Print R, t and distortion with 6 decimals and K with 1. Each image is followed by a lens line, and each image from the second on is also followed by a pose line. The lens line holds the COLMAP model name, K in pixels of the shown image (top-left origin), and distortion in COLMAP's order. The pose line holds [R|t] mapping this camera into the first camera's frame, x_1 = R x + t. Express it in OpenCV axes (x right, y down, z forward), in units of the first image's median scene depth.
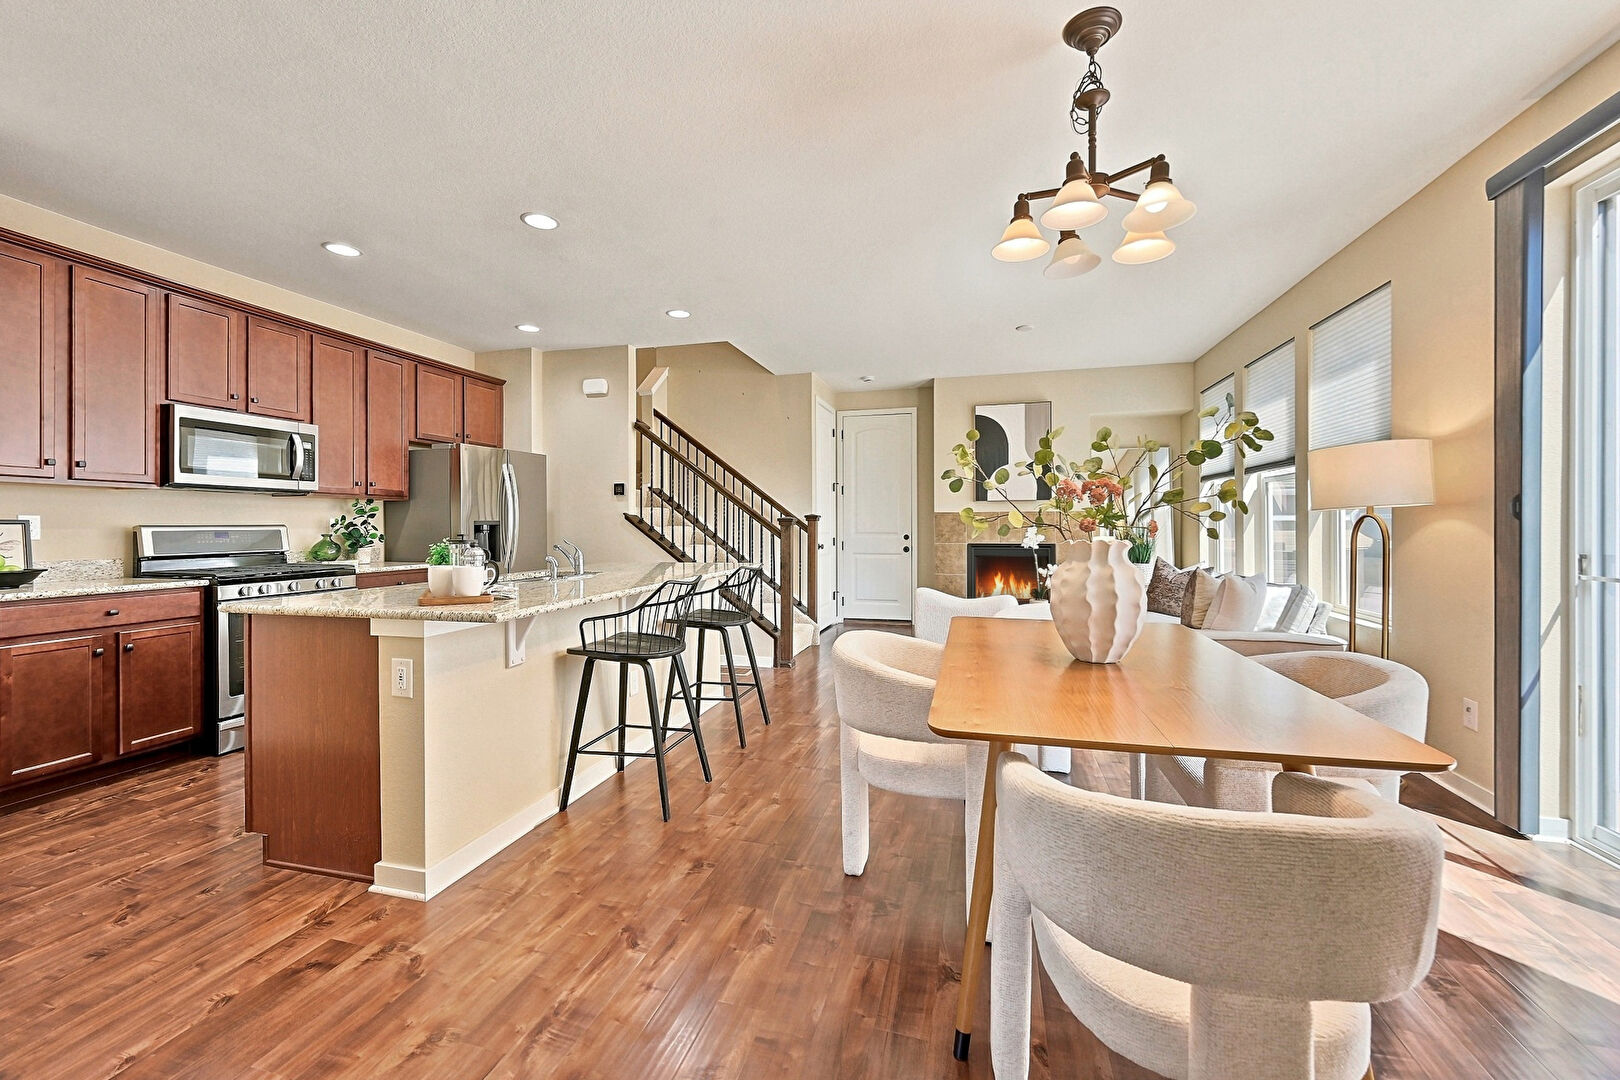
lens RADIAL K [[647.6, 0, 803.9], [0, 647.6, 528.9], [0, 0, 1]] dist [0.012504, 0.000058]
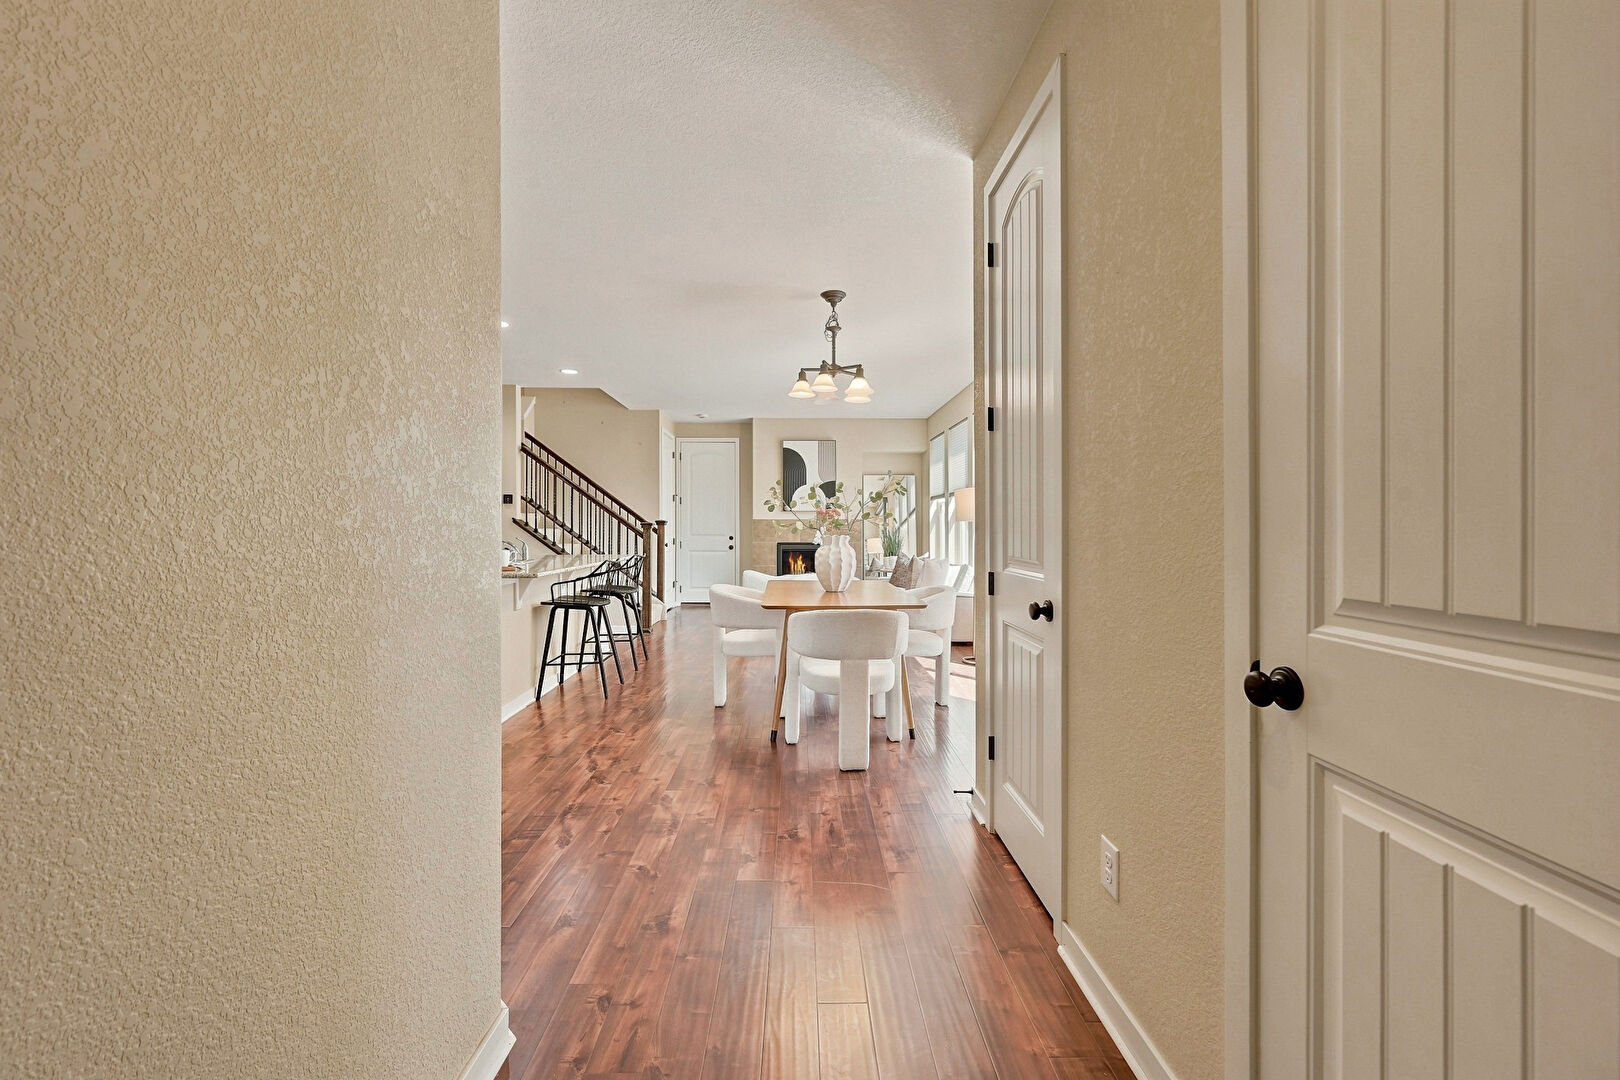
lens RADIAL K [[647.6, 0, 808.4], [0, 647.6, 532.9], [0, 0, 1]] dist [0.012504, 0.000058]
pose [[0.956597, 0.002663, 0.291400, -0.093716], [-0.002566, 0.999996, -0.000717, 0.003737], [-0.291401, -0.000062, 0.956601, -0.372553]]
